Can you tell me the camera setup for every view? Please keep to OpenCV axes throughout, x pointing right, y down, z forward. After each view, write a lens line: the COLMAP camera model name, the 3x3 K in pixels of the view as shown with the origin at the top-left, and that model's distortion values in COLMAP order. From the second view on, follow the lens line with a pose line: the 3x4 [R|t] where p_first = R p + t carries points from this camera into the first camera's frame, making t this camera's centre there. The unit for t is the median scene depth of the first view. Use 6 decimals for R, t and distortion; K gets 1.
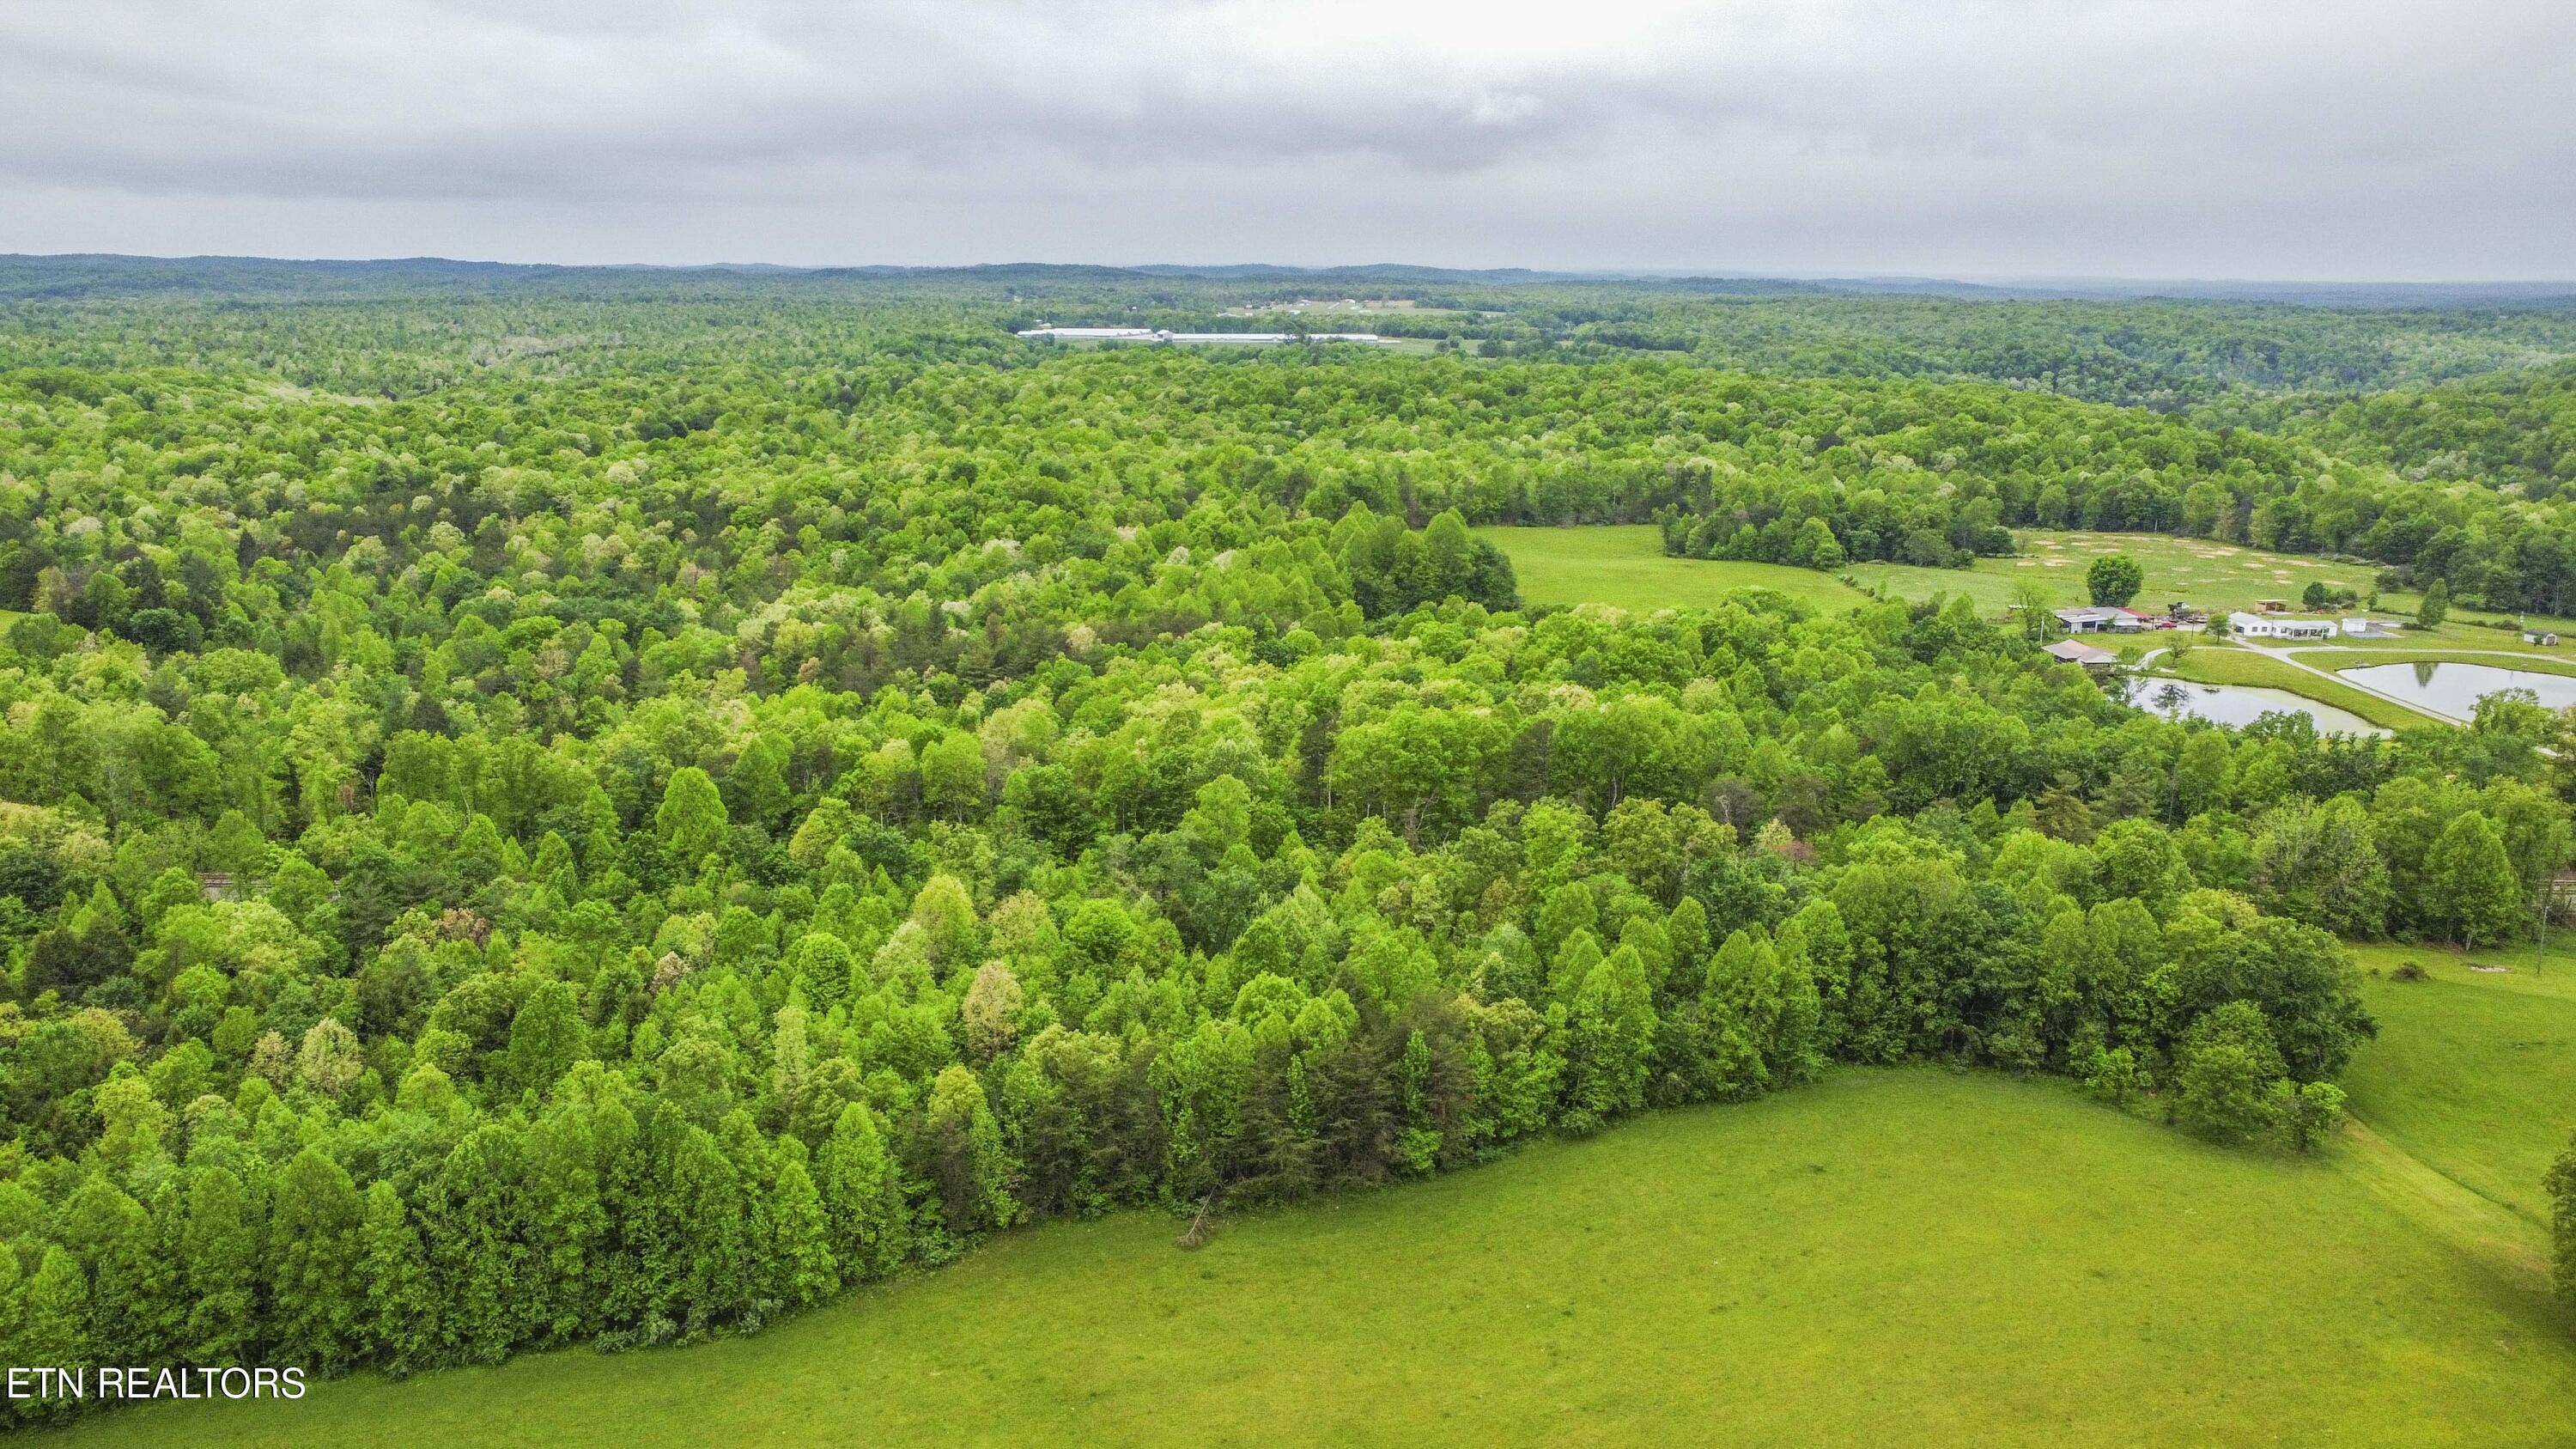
lens RADIAL K [[1936.4, 0, 1288.0], [0, 1936.4, 724.5], [0, 0, 1]] dist [-0.146797, 0.213246]
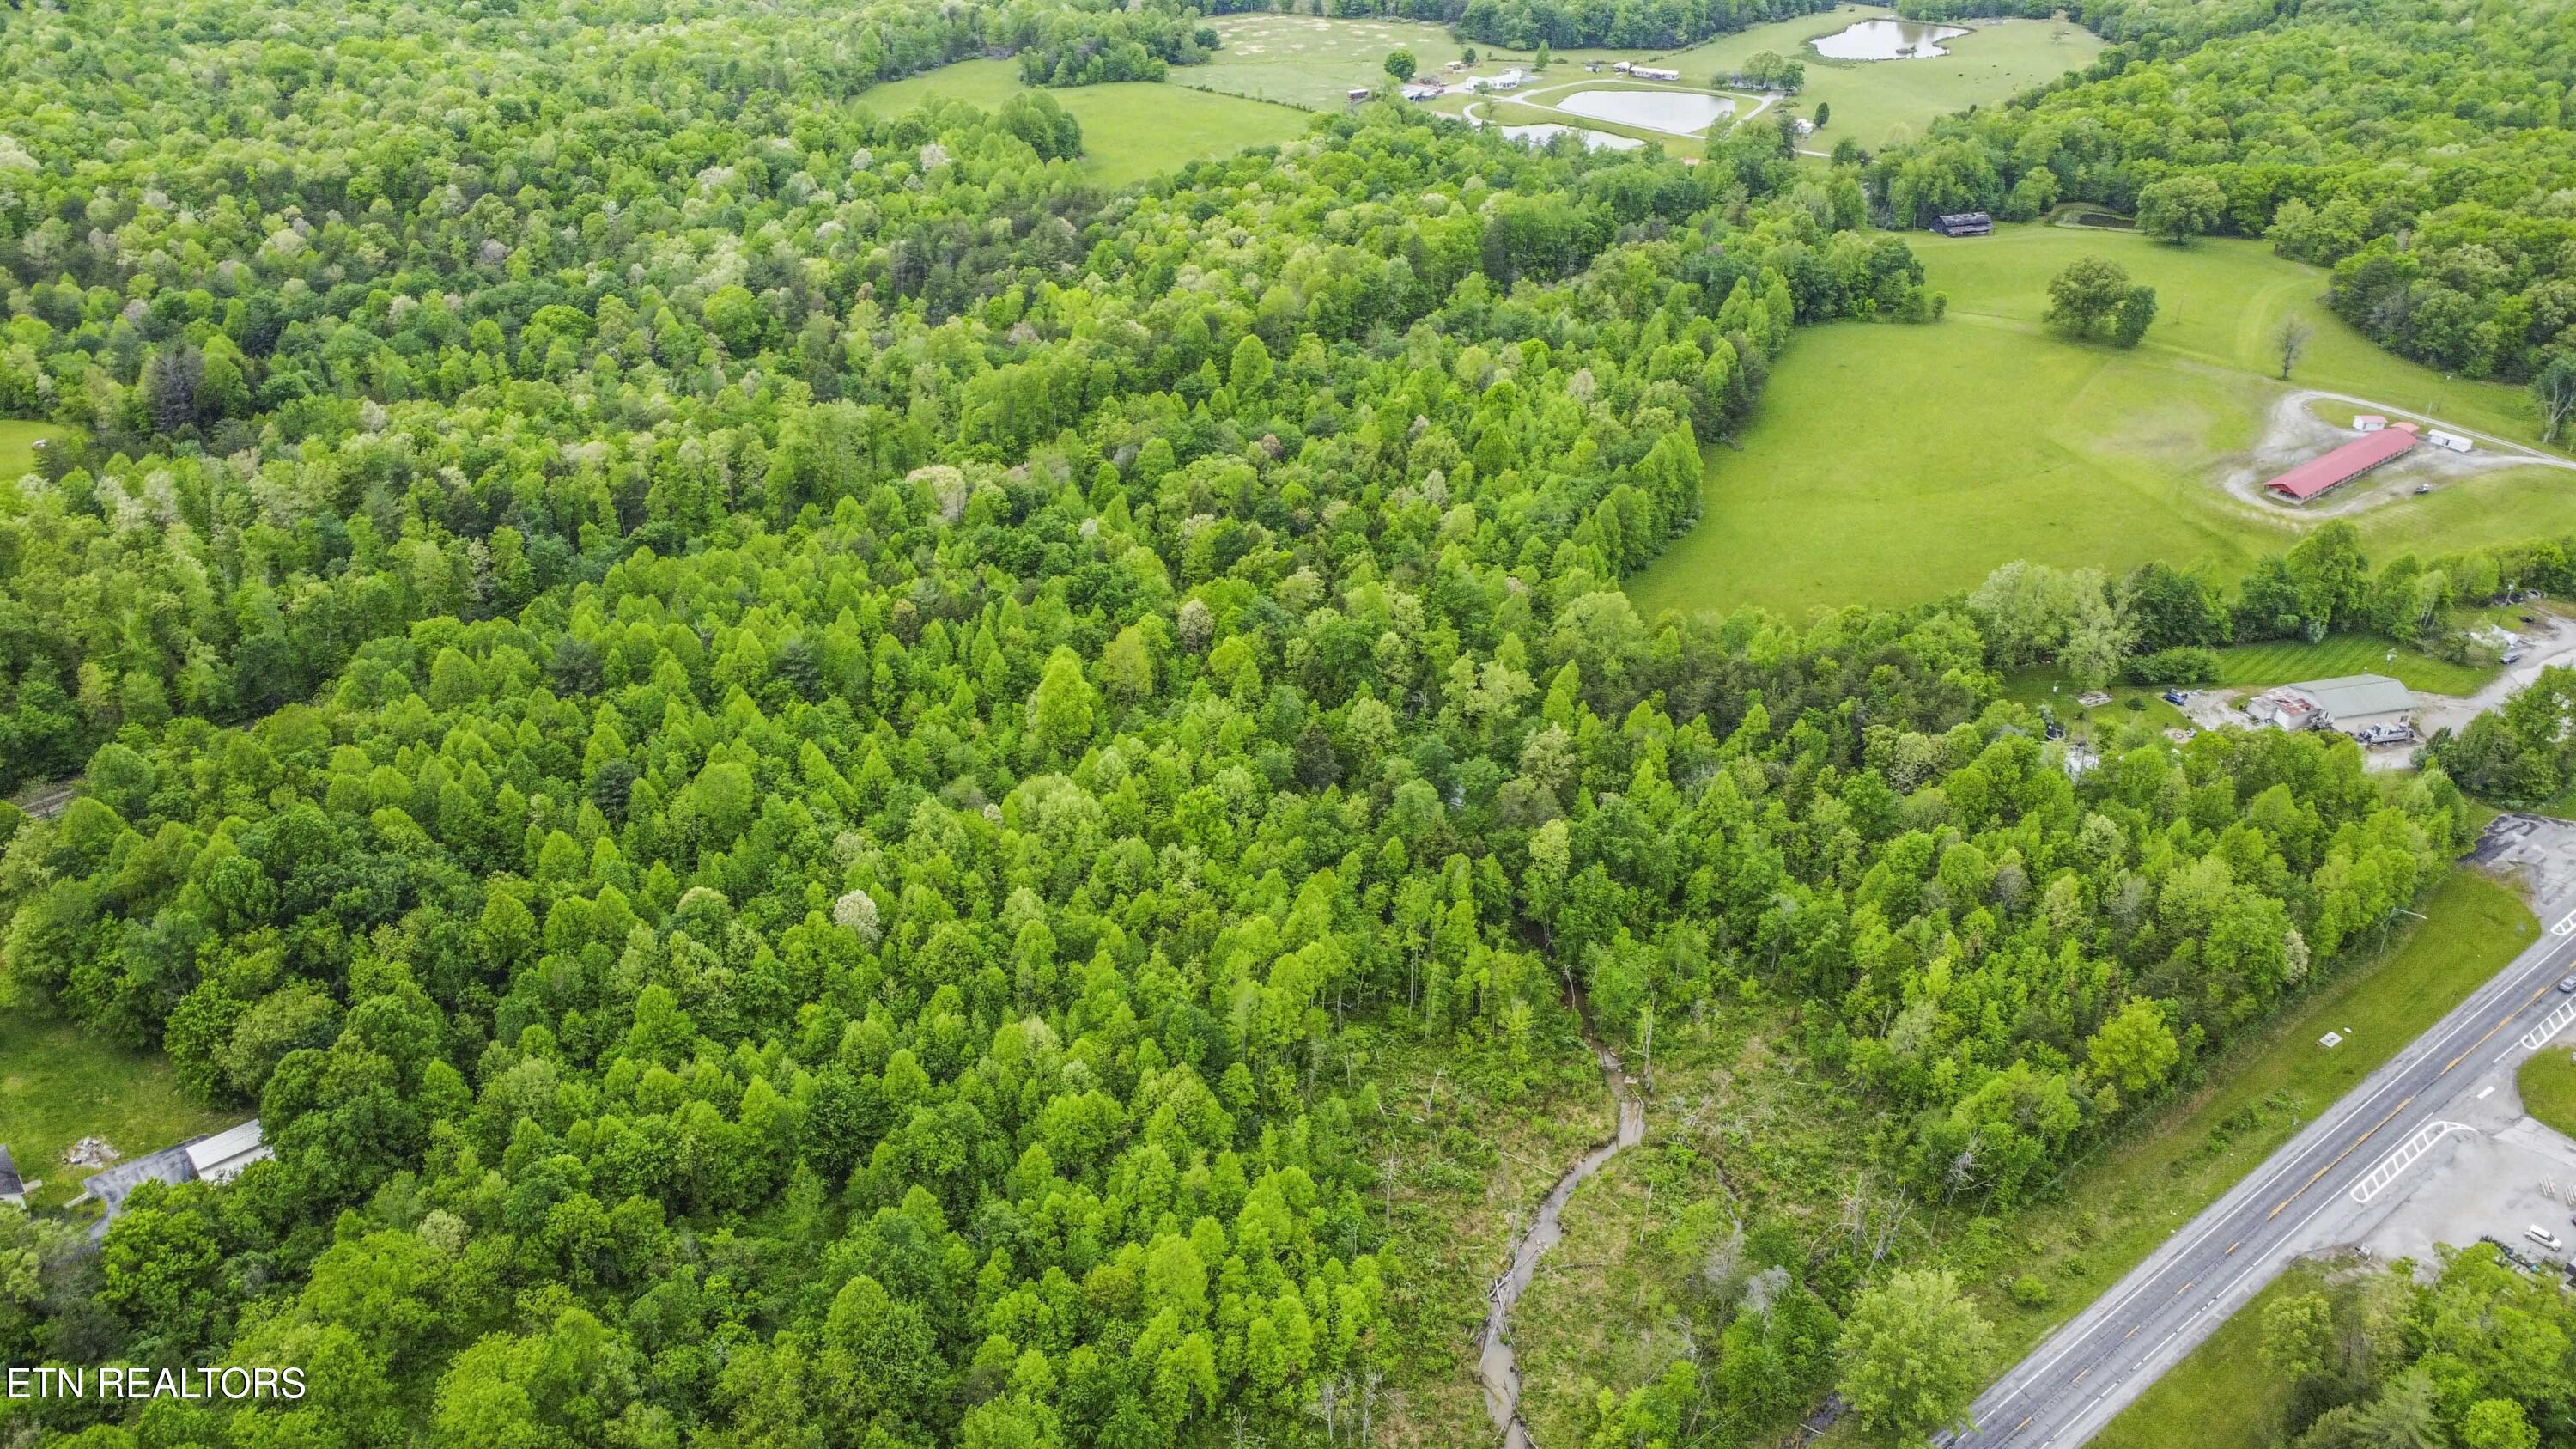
lens RADIAL K [[1936.4, 0, 1288.0], [0, 1936.4, 724.5], [0, 0, 1]] dist [-0.146797, 0.213246]
pose [[0.708517, -0.357872, 0.608220, -1.186946], [0.169140, 0.922871, 0.345979, -0.202699], [-0.685125, -0.142258, 0.714400, -0.219422]]
